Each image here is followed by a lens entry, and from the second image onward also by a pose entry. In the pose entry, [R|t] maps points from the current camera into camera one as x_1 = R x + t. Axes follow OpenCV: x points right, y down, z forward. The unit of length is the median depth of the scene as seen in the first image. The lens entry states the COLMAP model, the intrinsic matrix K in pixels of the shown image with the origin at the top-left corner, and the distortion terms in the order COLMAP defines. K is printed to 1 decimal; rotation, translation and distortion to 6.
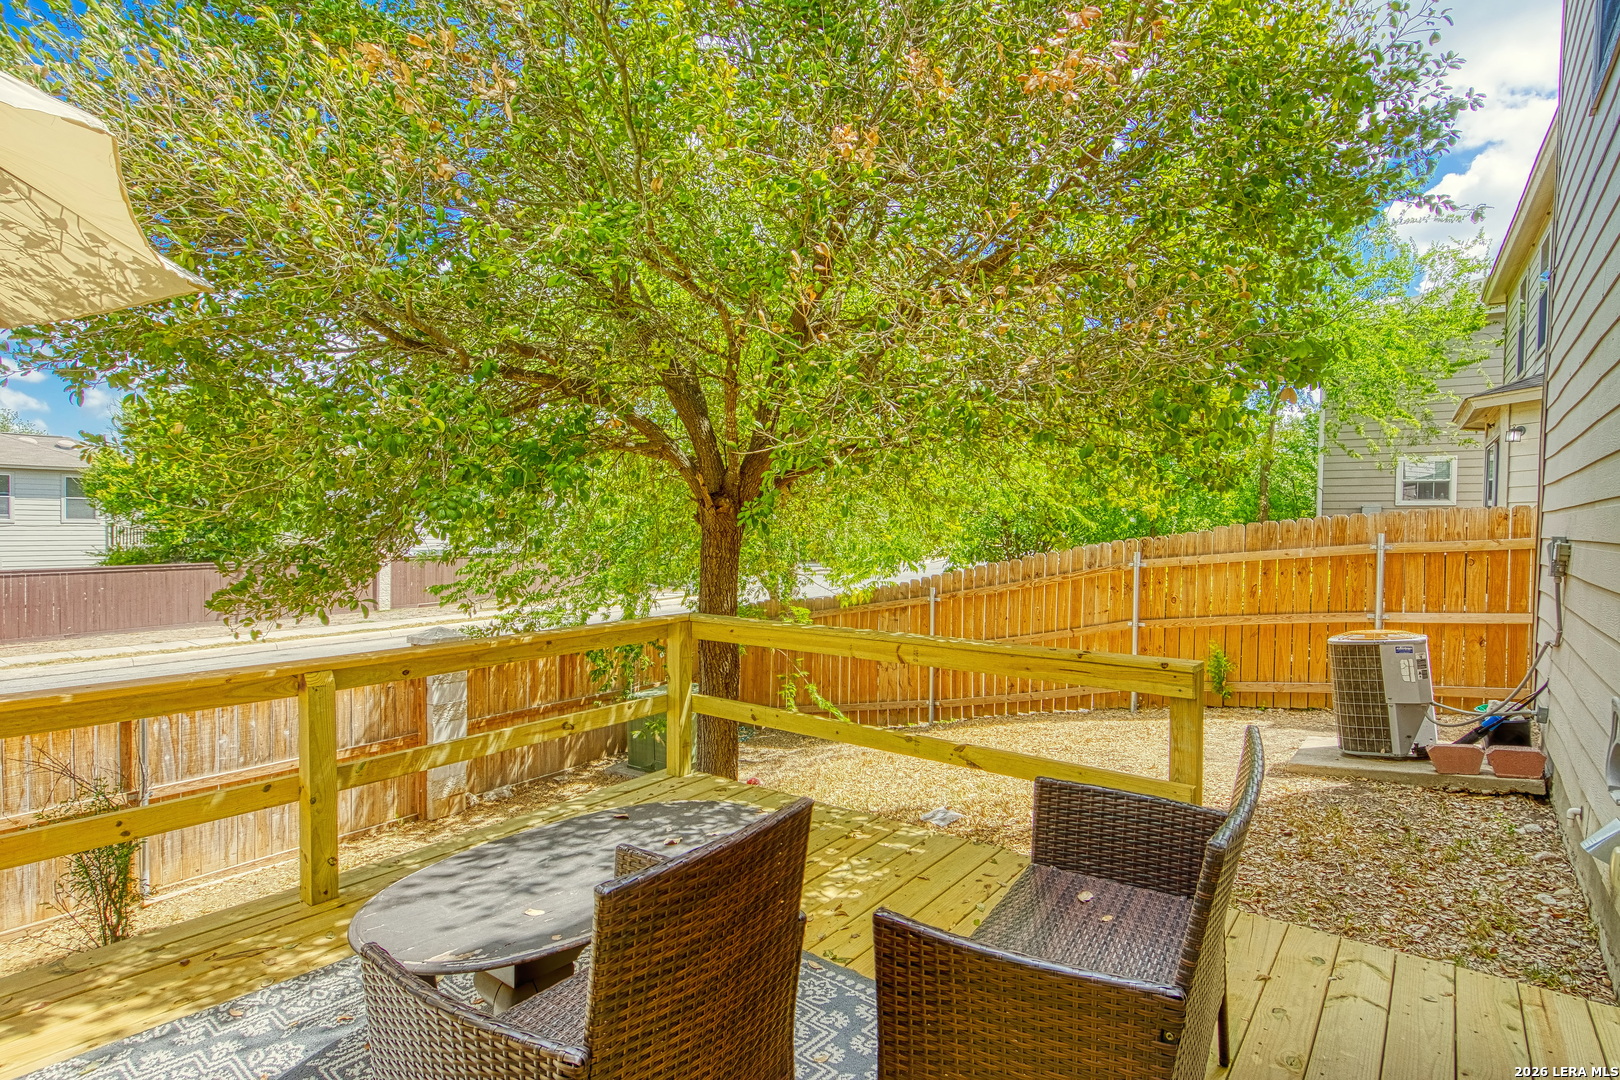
lens RADIAL K [[859.8, 0, 802.1], [0, 859.8, 543.8], [0, 0, 1]] dist [-0.000722, -0.009895]
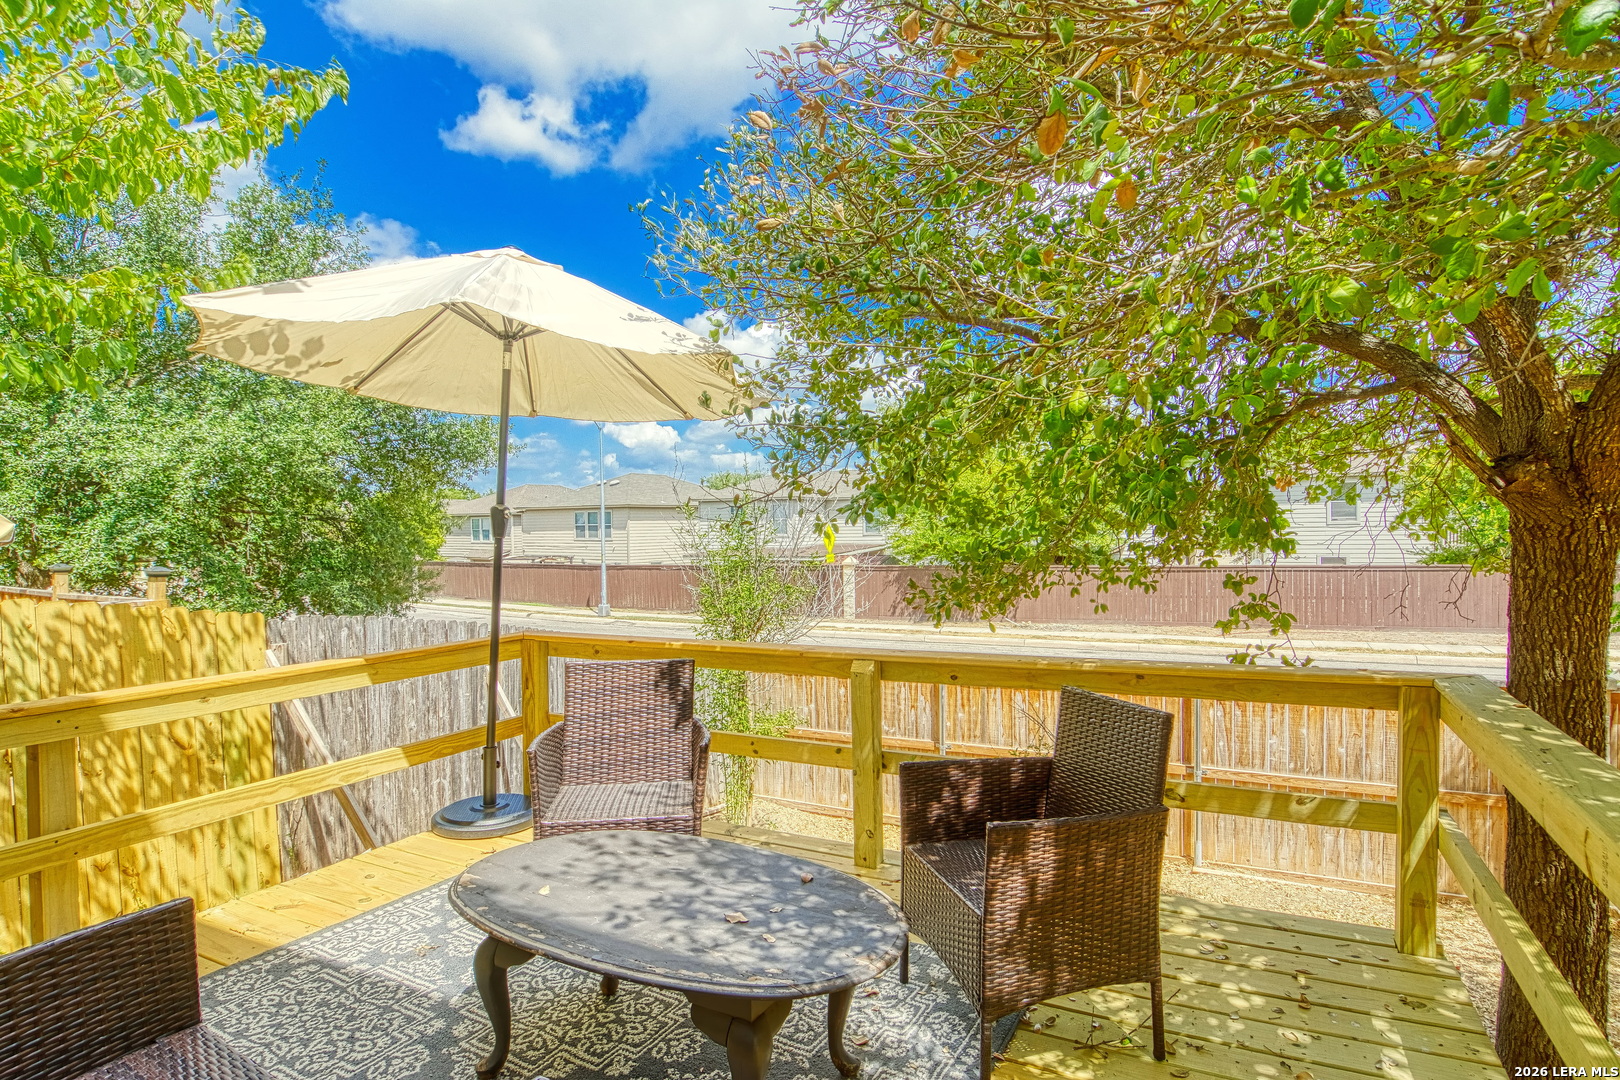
lens RADIAL K [[859.8, 0, 820.2], [0, 859.8, 549.2], [0, 0, 1]] dist [-0.000722, -0.009895]
pose [[0.177751, 0.015666, -0.983951, 0.605356], [-0.008060, 0.999863, 0.014463, -0.011264], [0.984043, 0.005360, 0.177852, 0.868449]]
